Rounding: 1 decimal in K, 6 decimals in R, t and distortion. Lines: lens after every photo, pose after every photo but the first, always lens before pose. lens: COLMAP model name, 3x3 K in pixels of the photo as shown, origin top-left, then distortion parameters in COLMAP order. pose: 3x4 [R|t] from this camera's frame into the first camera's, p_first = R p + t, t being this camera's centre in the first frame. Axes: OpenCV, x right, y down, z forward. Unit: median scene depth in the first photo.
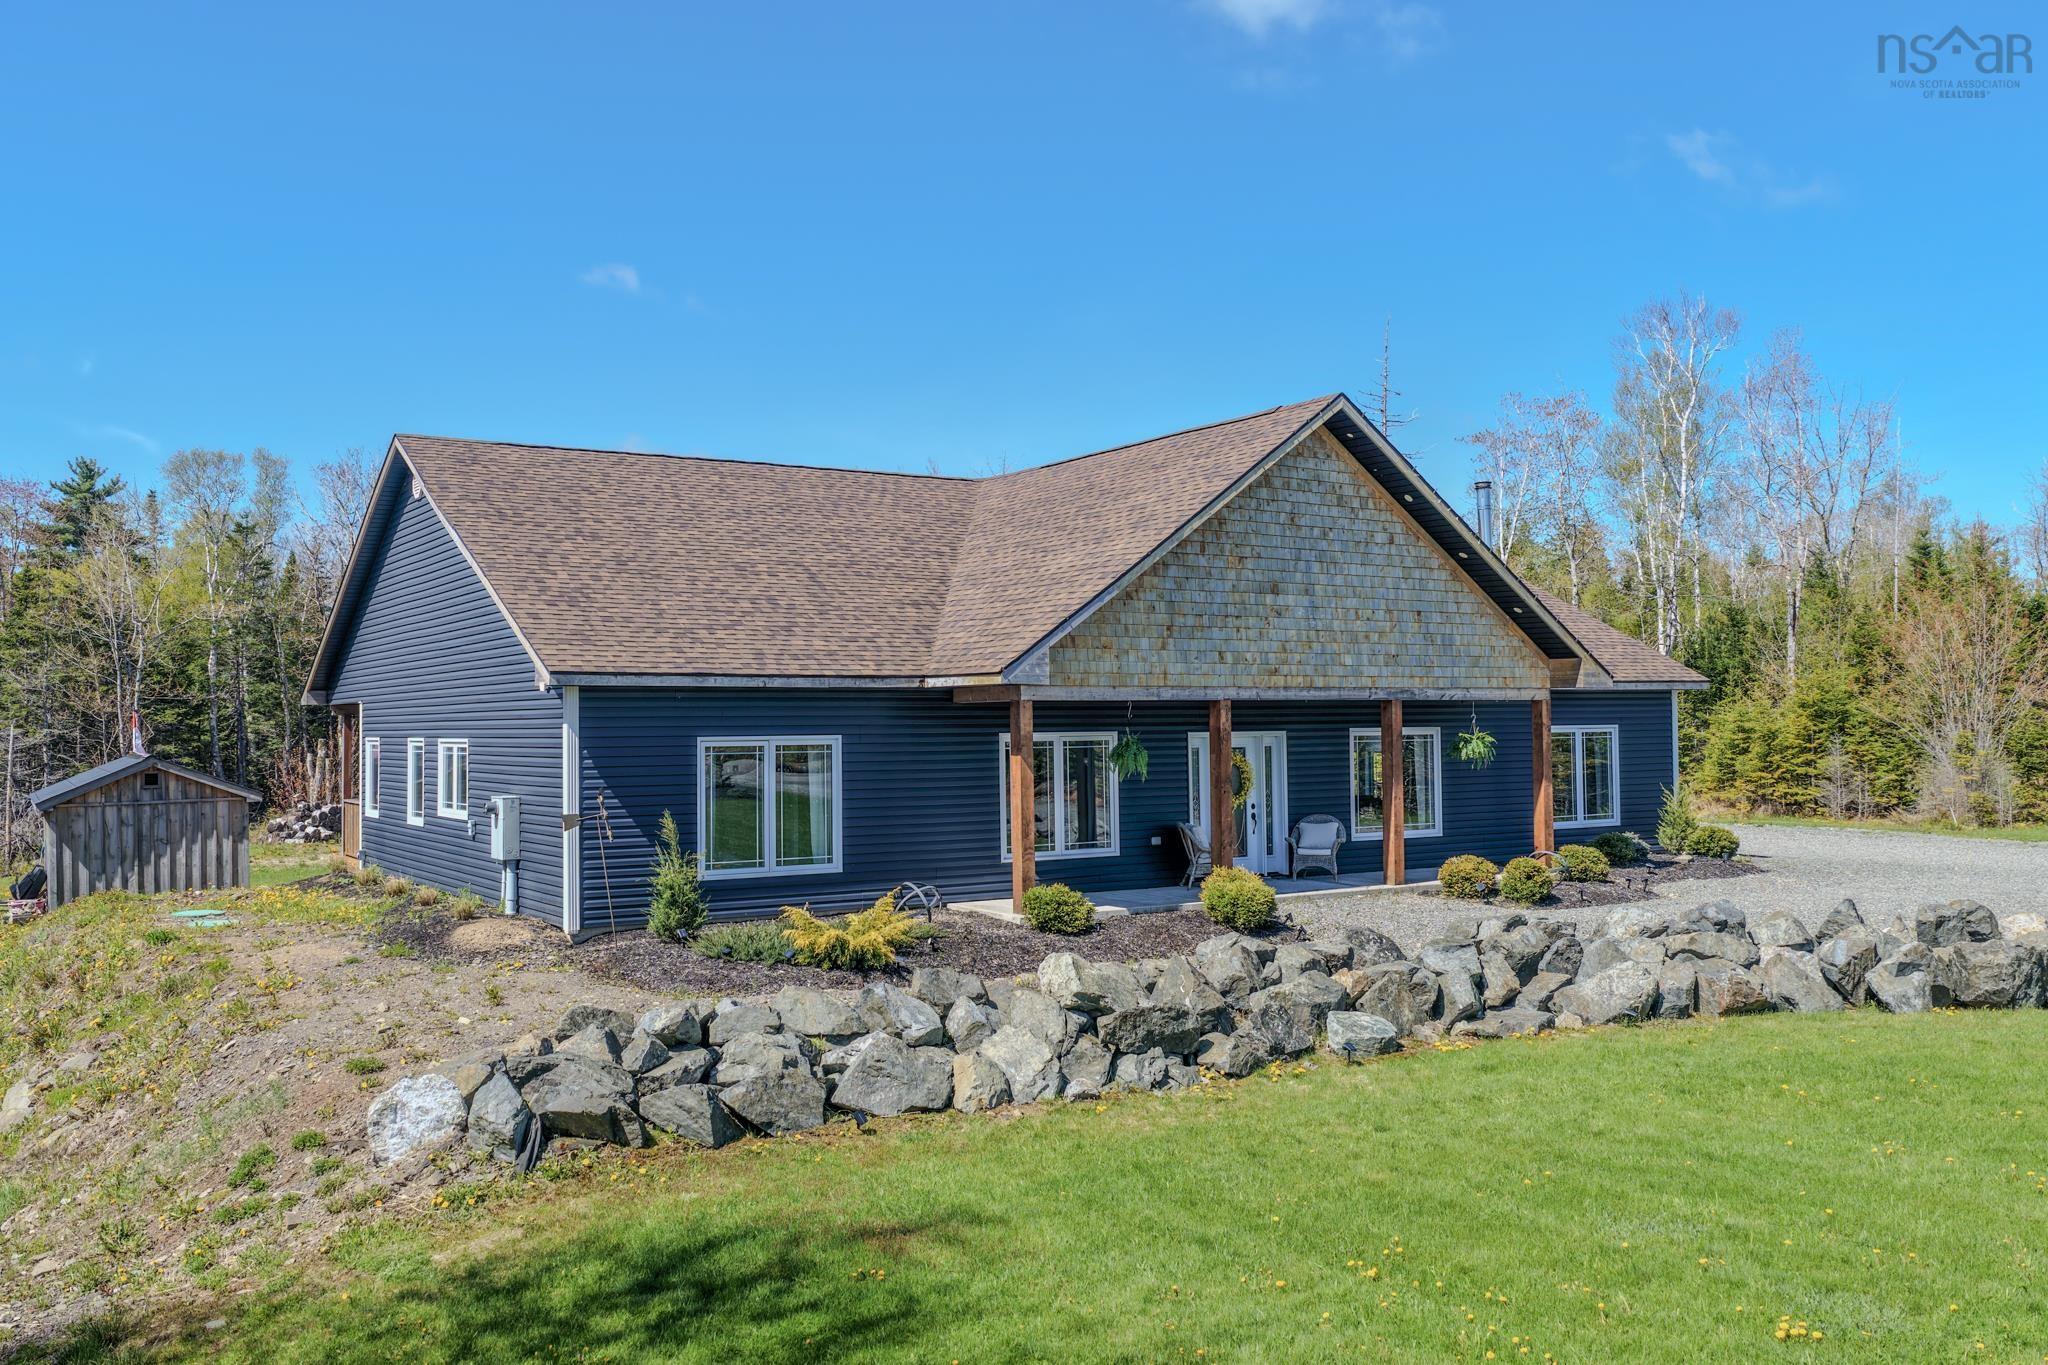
lens RADIAL K [[1728.4, 0, 1030.9], [0, 1728.4, 682.9], [0, 0, 1]] dist [0.001728, 0.003601]
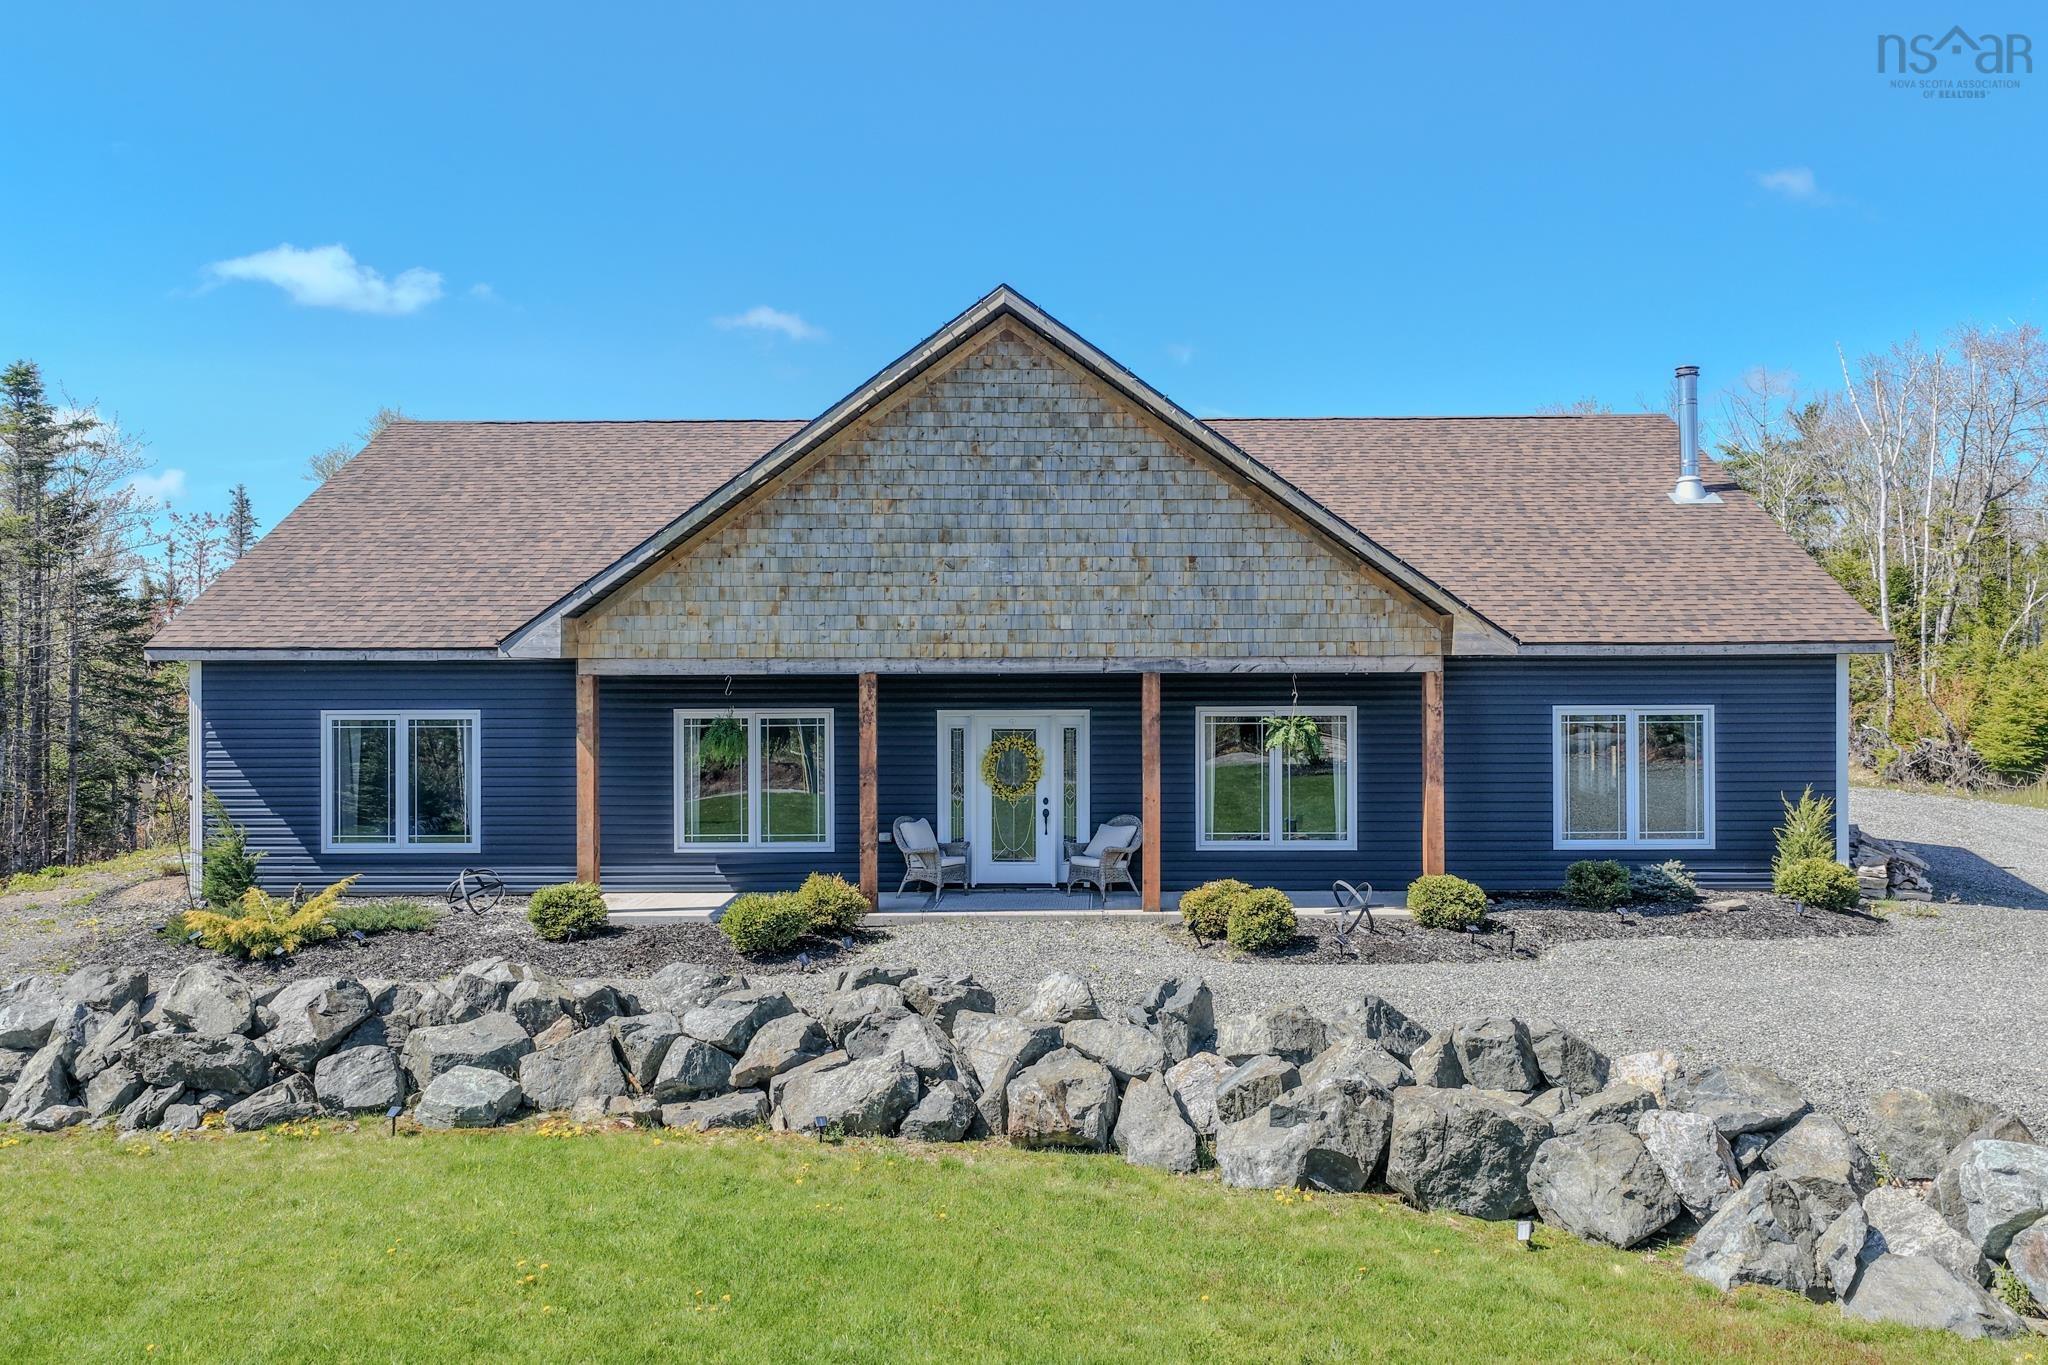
lens RADIAL K [[1723.4, 0, 1036.8], [0, 1723.4, 680.5], [0, 0, 1]] dist [0.000147, 0.010779]
pose [[0.838807, 0.008016, -0.544369, 0.620030], [0.008364, 0.999584, 0.027607, -0.008952], [0.544364, -0.027710, 0.838391, 0.345373]]
